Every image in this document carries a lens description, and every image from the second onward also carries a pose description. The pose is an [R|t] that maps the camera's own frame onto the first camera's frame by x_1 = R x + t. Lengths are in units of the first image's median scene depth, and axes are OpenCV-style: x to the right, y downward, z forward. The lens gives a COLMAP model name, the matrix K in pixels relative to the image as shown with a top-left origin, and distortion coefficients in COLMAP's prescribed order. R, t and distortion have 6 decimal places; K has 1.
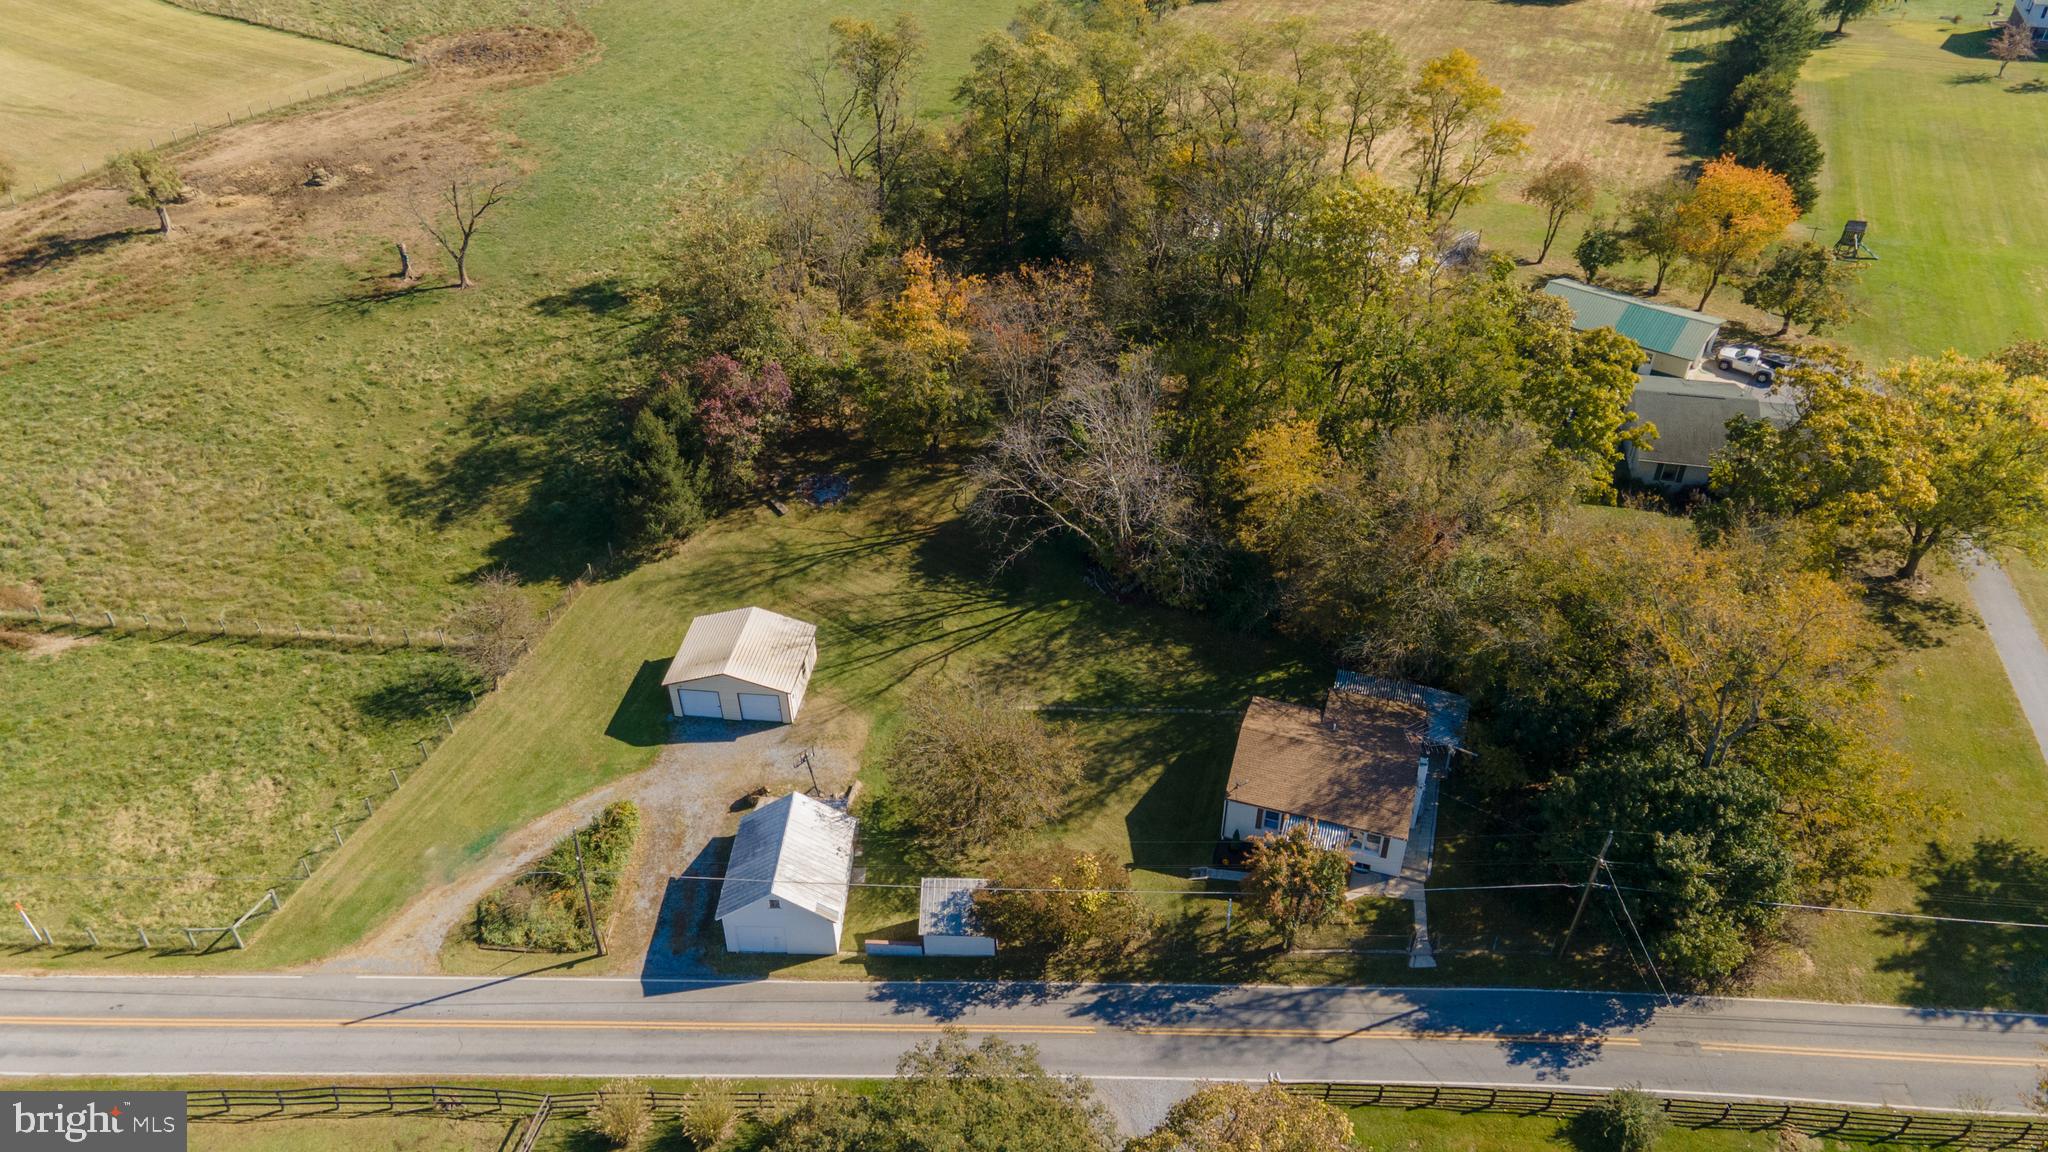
lens RADIAL K [[1437.8, 0, 1024.0], [0, 1437.8, 576.0], [0, 0, 1]] dist [0.051544, 0.050742]
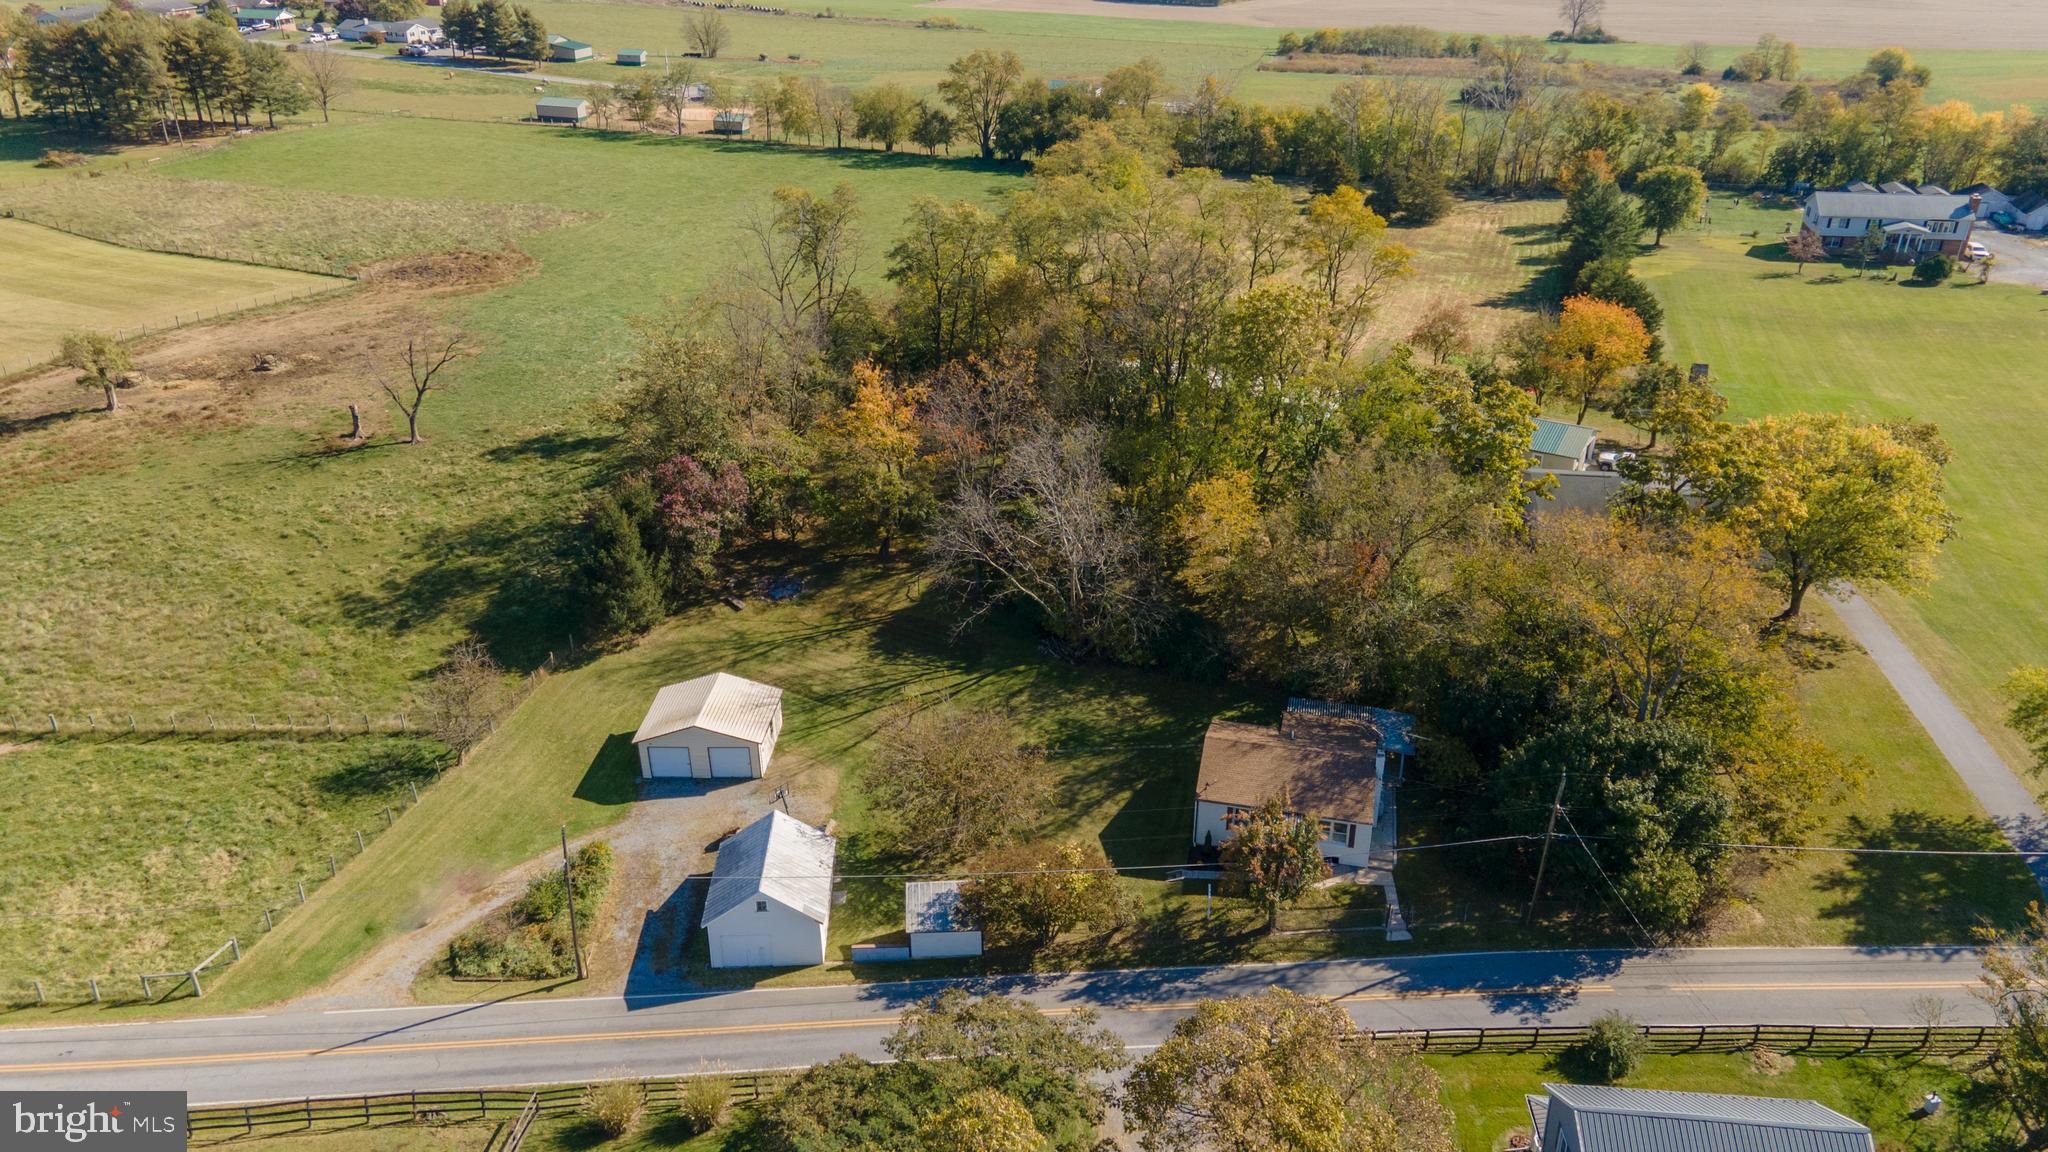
lens RADIAL K [[1437.8, 0, 1024.0], [0, 1437.8, 576.0], [0, 0, 1]] dist [0.051544, 0.050742]
pose [[0.997065, -0.032833, 0.069168, -0.043297], [0.045236, 0.981471, -0.186194, 0.161295], [-0.061773, 0.188776, 0.980075, -0.030550]]
